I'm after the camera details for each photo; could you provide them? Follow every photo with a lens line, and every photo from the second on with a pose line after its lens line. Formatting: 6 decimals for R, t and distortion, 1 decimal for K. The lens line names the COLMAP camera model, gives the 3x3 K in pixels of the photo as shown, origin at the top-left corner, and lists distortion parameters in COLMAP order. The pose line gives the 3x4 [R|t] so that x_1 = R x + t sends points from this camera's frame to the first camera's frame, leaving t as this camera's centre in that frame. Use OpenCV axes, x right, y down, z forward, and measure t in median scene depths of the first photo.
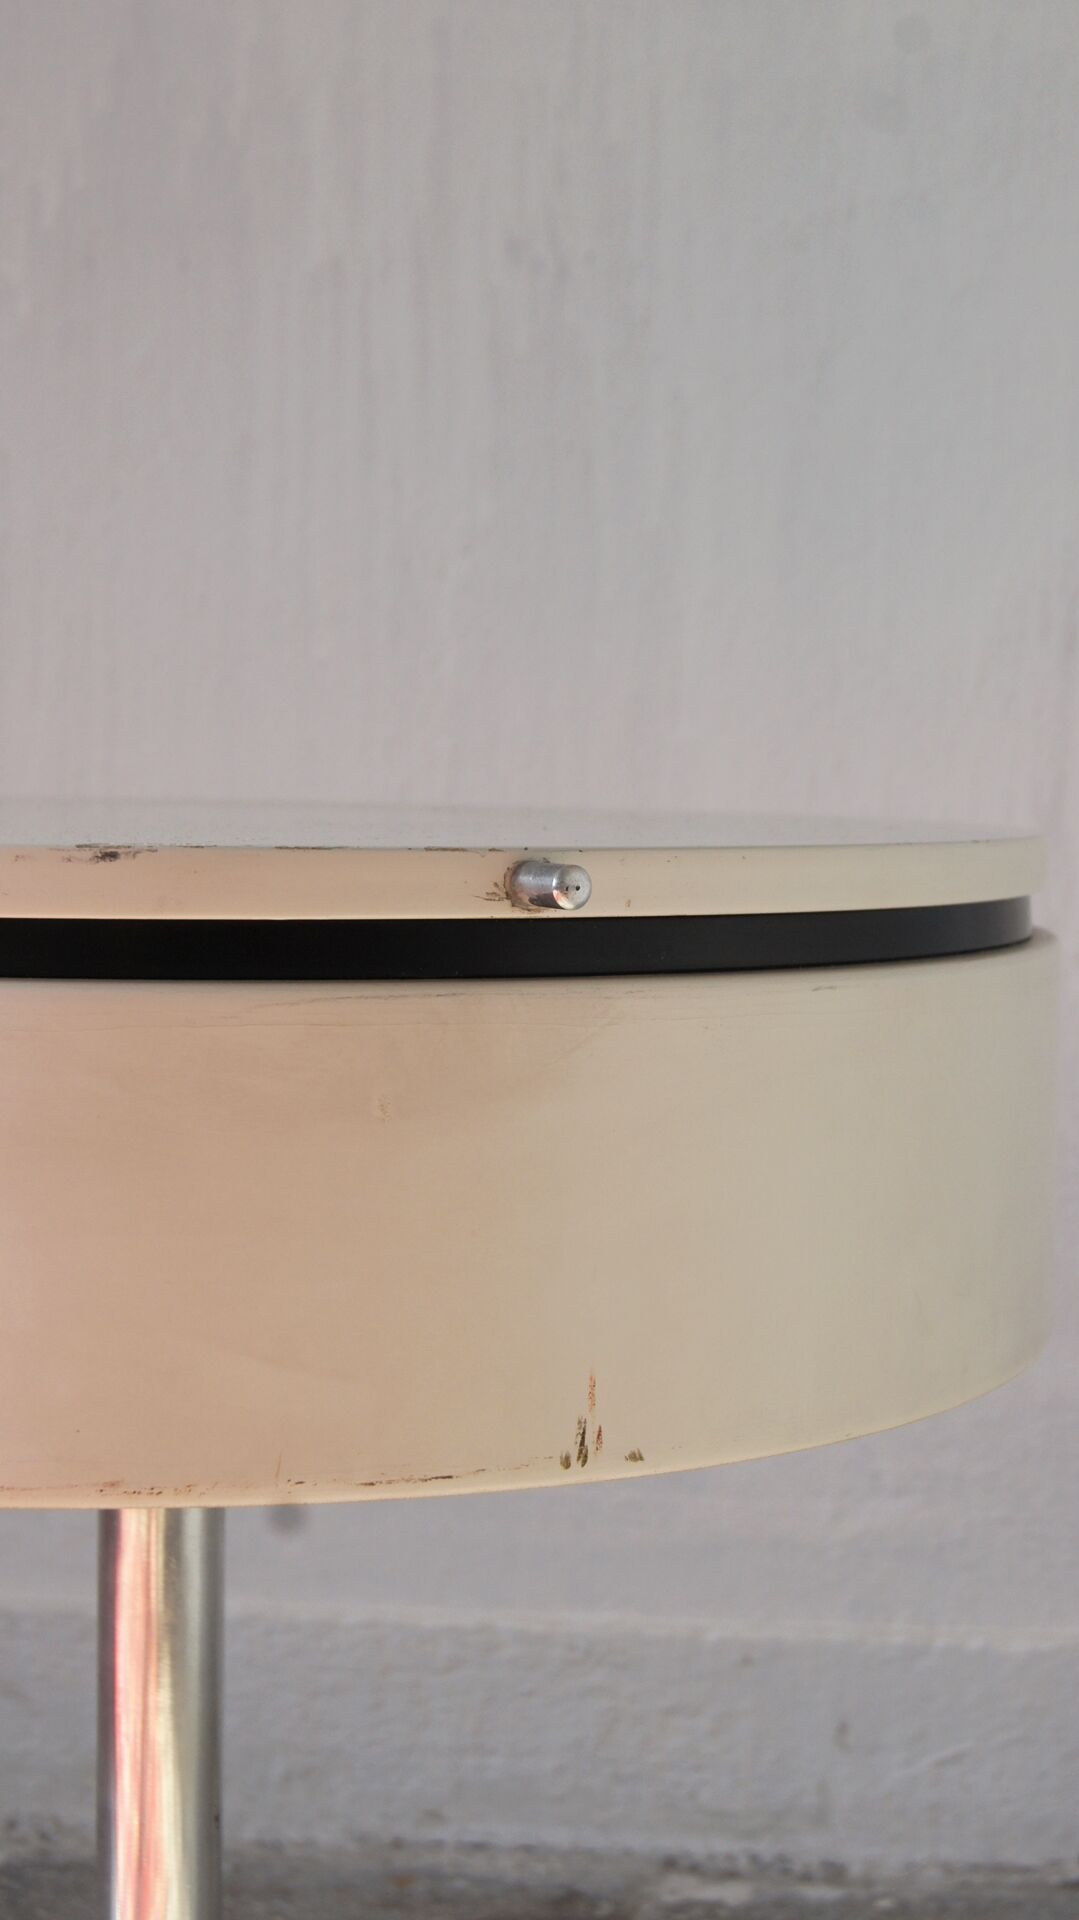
lens RADIAL K [[3060.0, 0, 537.4], [0, 3060.0, 966.5], [0, 0, 1]] dist [-0.058798, 0.000000]
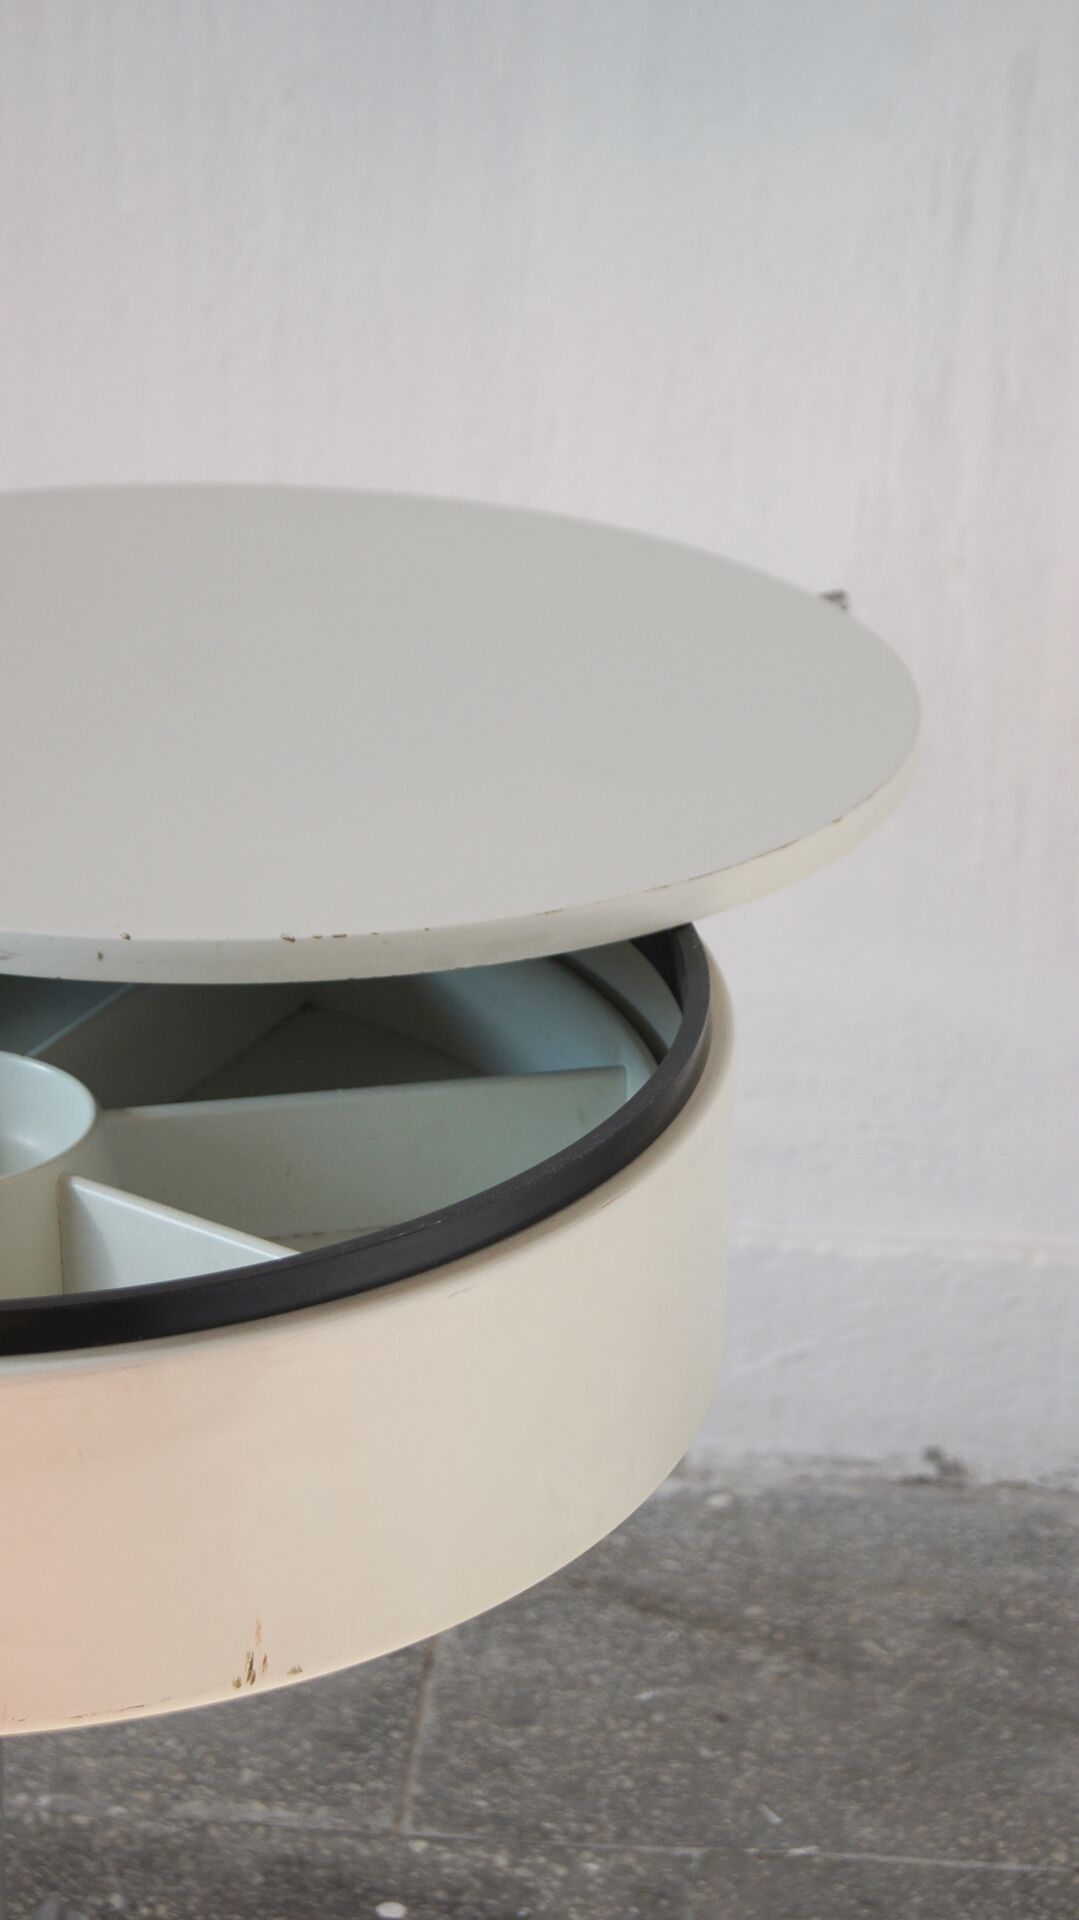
lens RADIAL K [[4249.8, 0, 540.7], [0, 4249.8, 959.3], [0, 0, 1]] dist [-0.055255, 0.000000]
pose [[0.999851, 0.013573, -0.010623, 0.066954], [-0.009217, 0.941857, 0.335886, -0.318131], [0.014564, -0.335739, 0.941843, -0.244588]]
